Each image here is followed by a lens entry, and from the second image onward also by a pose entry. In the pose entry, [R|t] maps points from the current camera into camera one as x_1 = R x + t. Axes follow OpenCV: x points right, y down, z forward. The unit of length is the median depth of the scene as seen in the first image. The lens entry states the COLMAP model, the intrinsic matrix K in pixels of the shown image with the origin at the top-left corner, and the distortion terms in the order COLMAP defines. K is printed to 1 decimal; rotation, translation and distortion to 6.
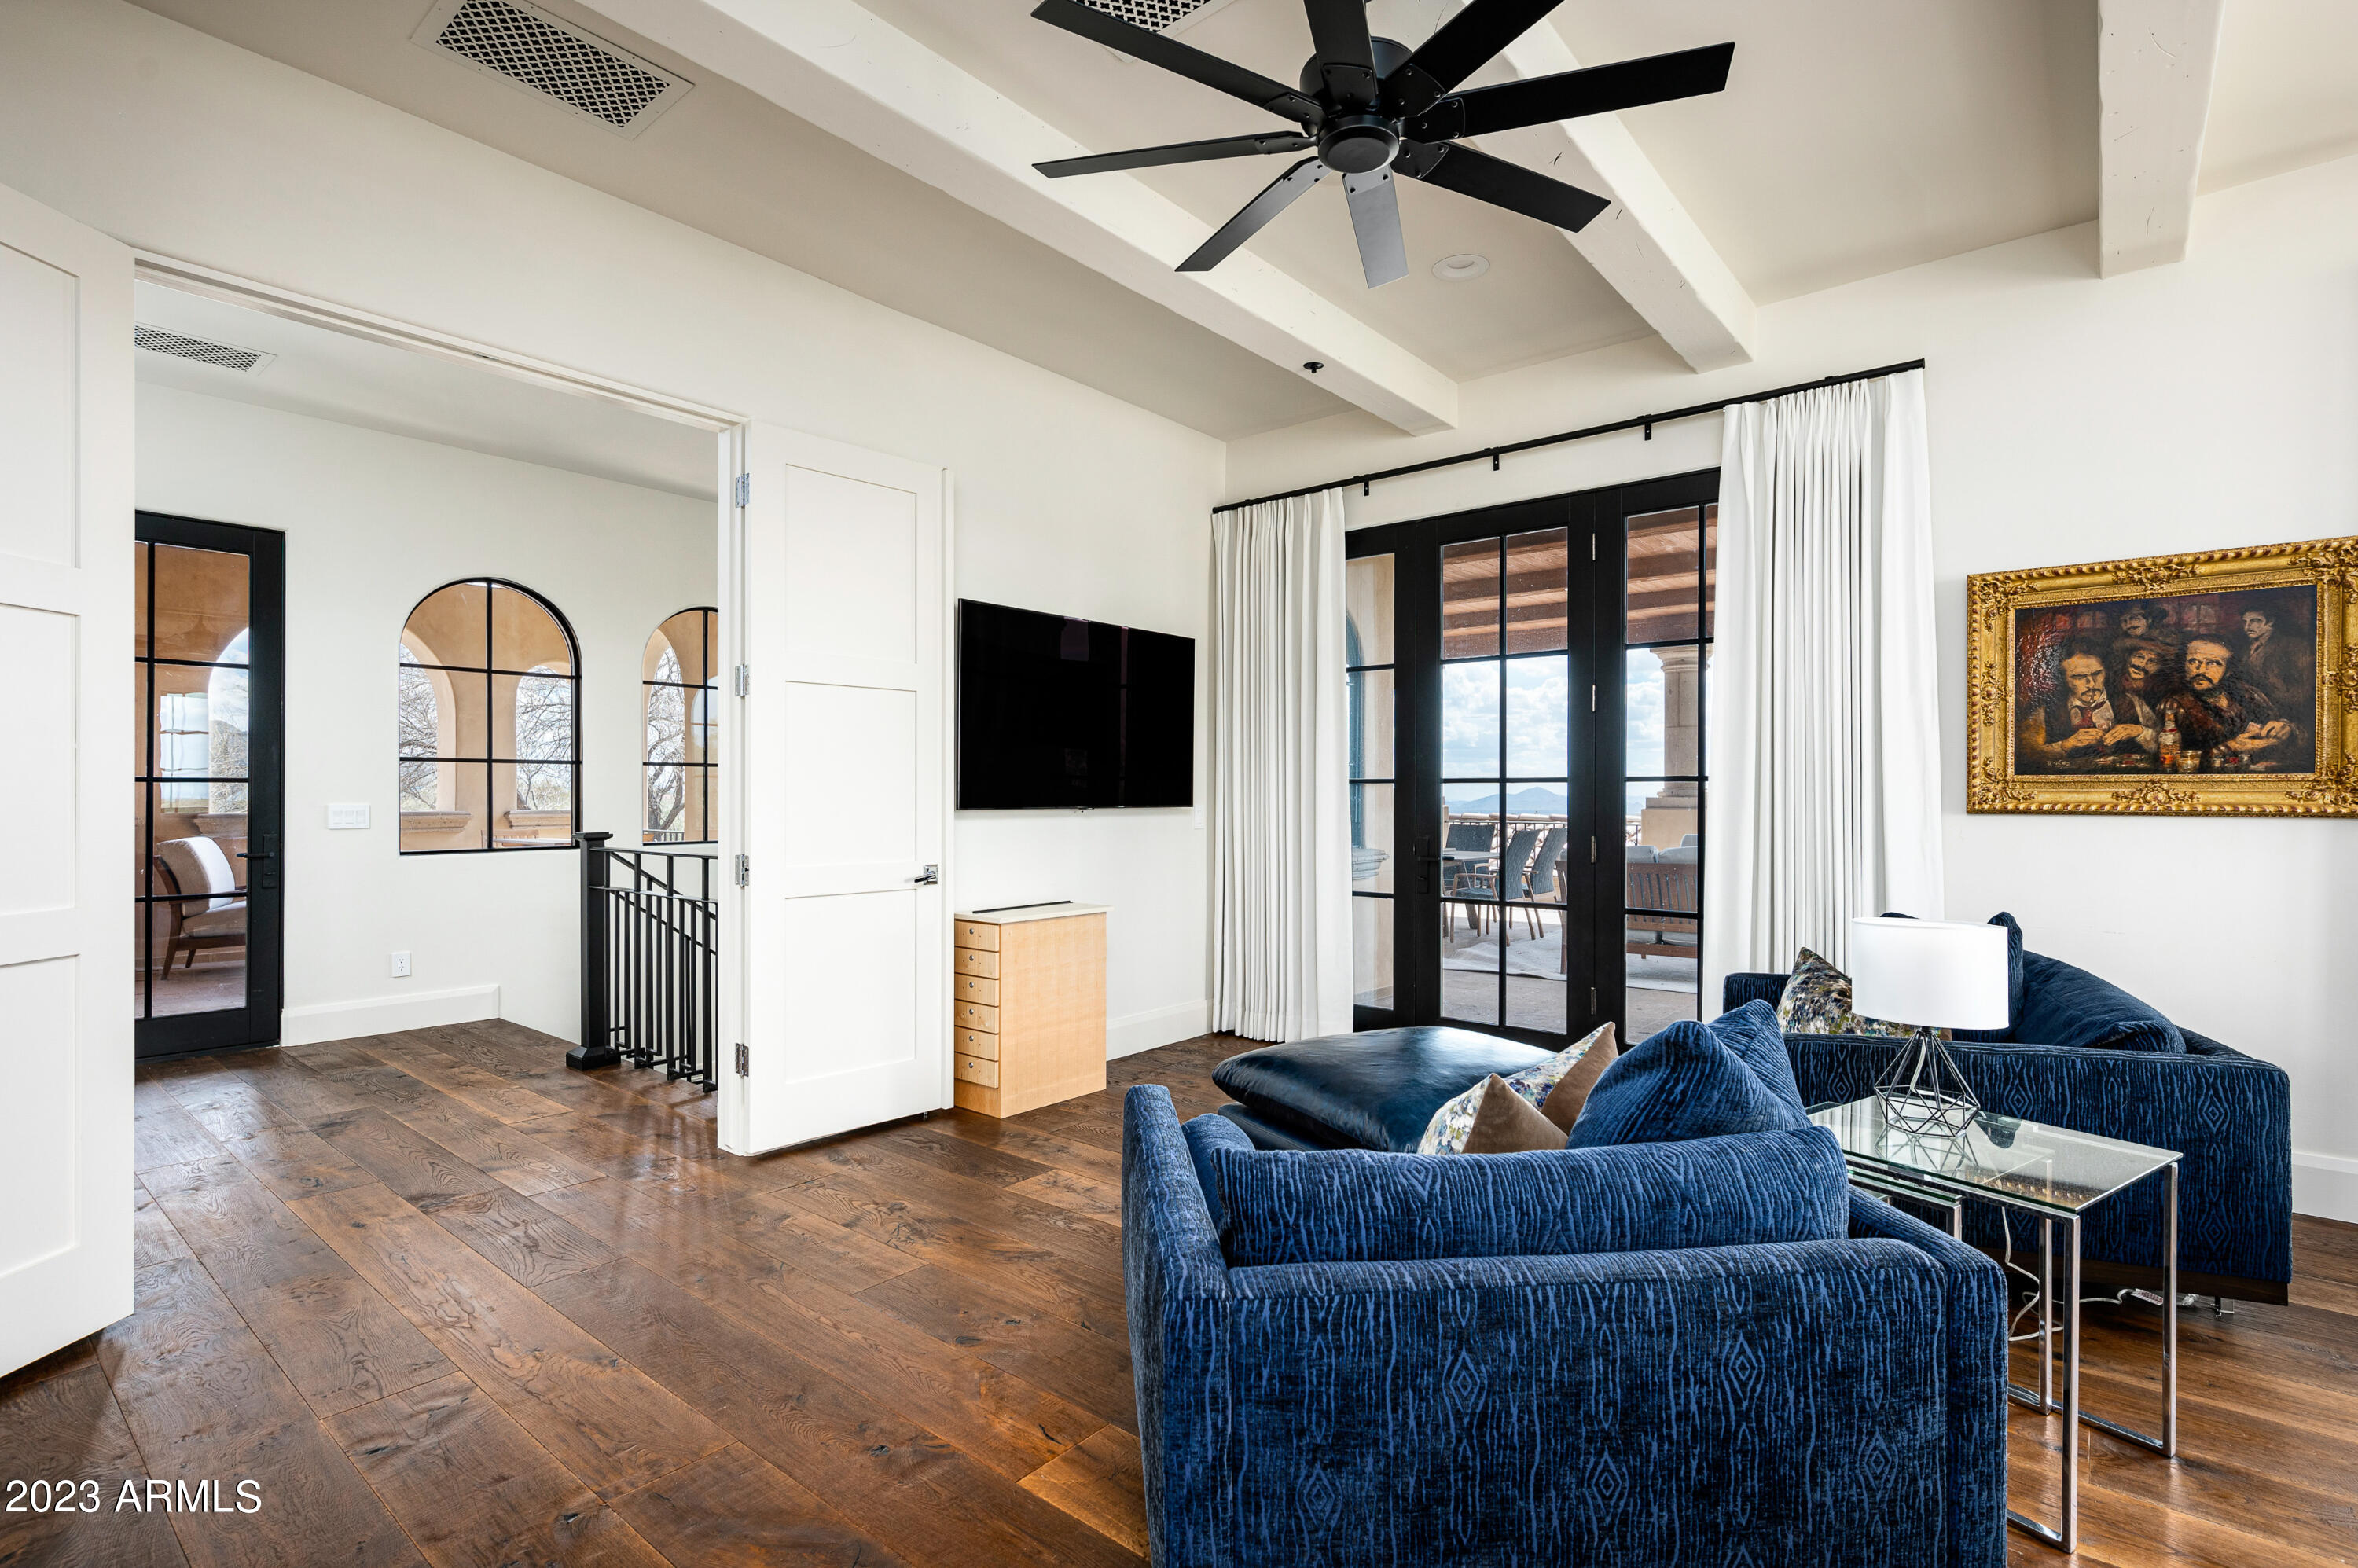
lens RADIAL K [[1127.7, 0, 1179.0], [0, 1127.7, 784.0], [0, 0, 1]] dist [0.000224, 0.000057]
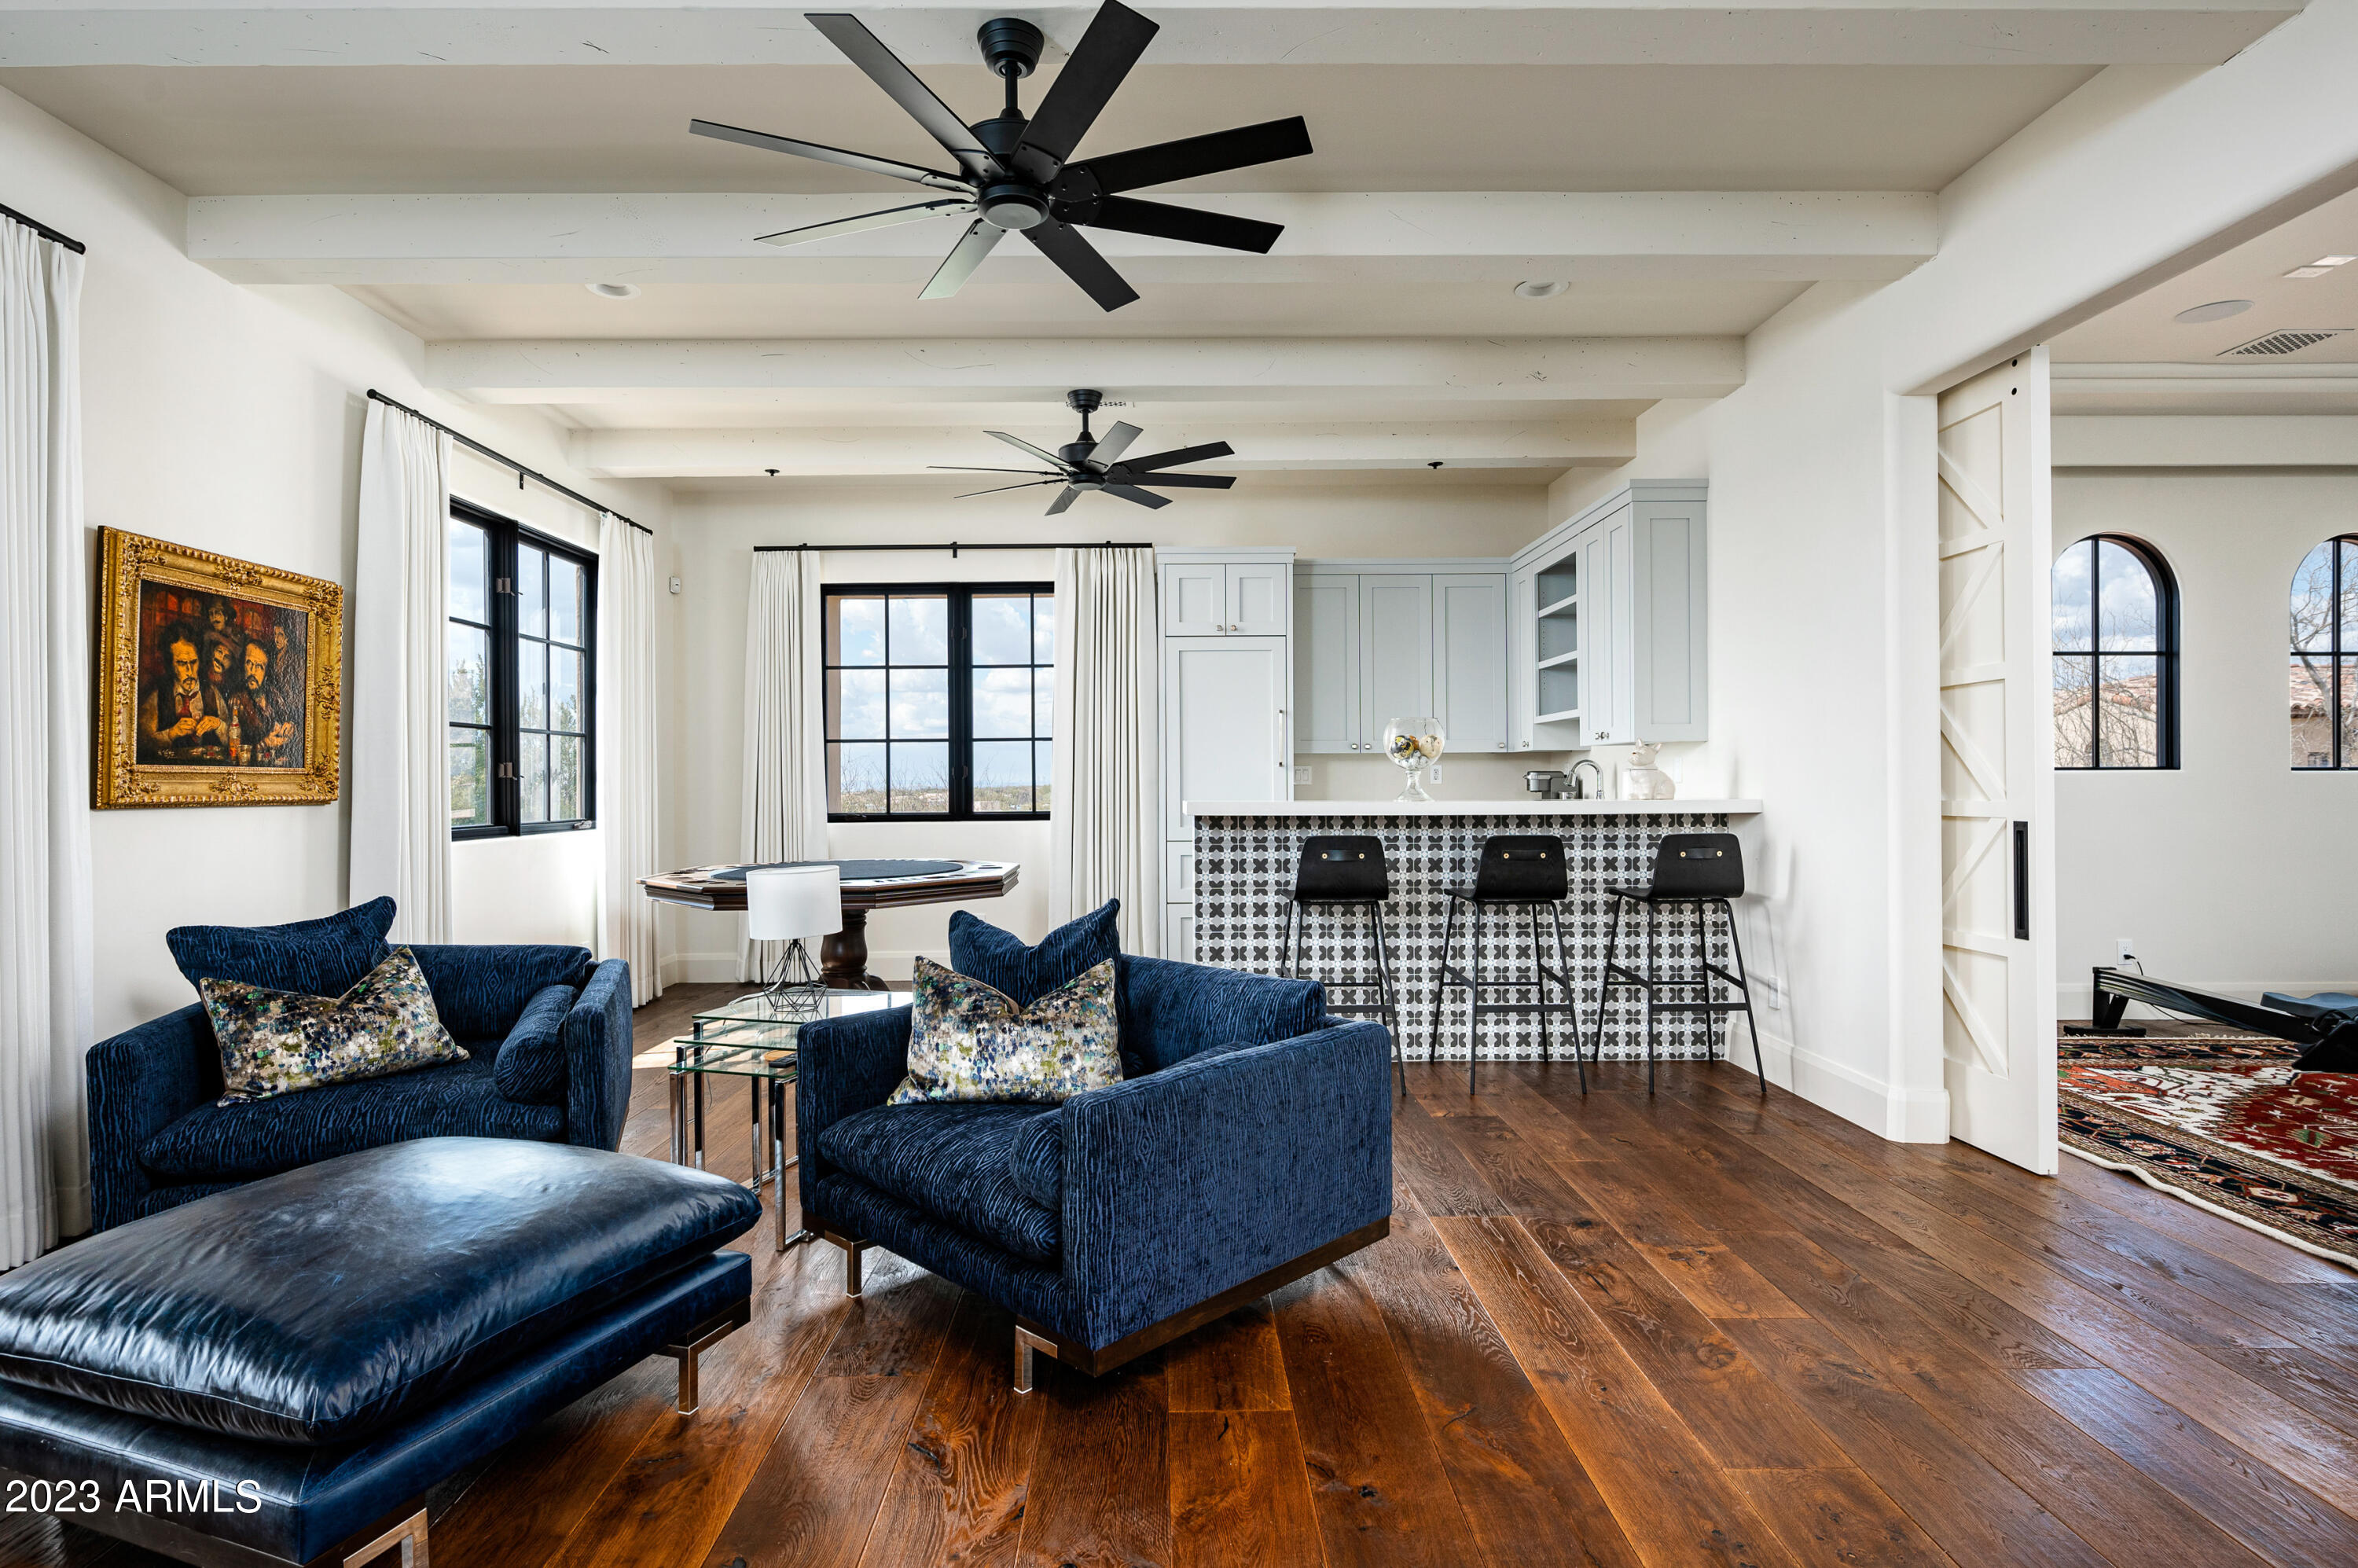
lens RADIAL K [[1195.5, 0, 1179.0], [0, 1195.5, 784.0], [0, 0, 1]] dist [-0.000207, -0.000025]
pose [[-0.645541, -0.003404, 0.763718, -0.540421], [-0.009620, 0.999947, -0.003675, 0.003286], [-0.763665, -0.009719, -0.645539, 1.033234]]
